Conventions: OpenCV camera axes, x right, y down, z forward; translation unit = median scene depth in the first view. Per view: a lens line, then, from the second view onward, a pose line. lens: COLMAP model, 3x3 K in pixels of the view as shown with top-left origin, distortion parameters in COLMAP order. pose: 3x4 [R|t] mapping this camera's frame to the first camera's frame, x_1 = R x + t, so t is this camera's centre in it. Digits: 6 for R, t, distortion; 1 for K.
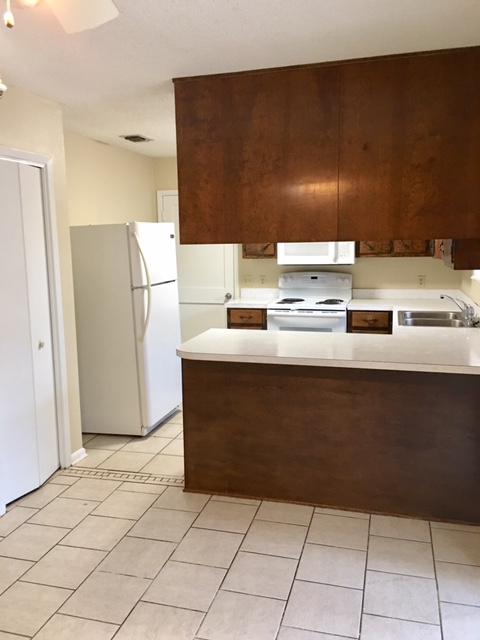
lens RADIAL K [[548.2, 0, 239.3], [0, 548.2, 306.9], [0, 0, 1]] dist [0.073257, -0.108391]
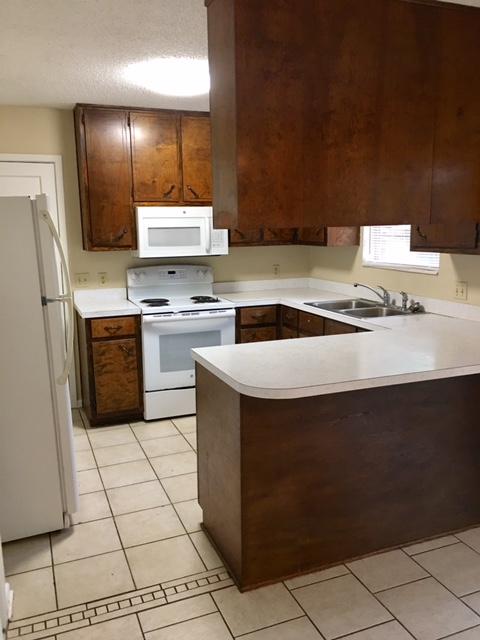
lens RADIAL K [[548.2, 0, 239.3], [0, 548.2, 306.9], [0, 0, 1]] dist [0.073257, -0.108391]
pose [[0.791711, -0.084856, 0.604973, -0.395454], [0.075670, 0.996301, 0.040719, -0.036279], [-0.606191, 0.013541, 0.795204, 0.367008]]
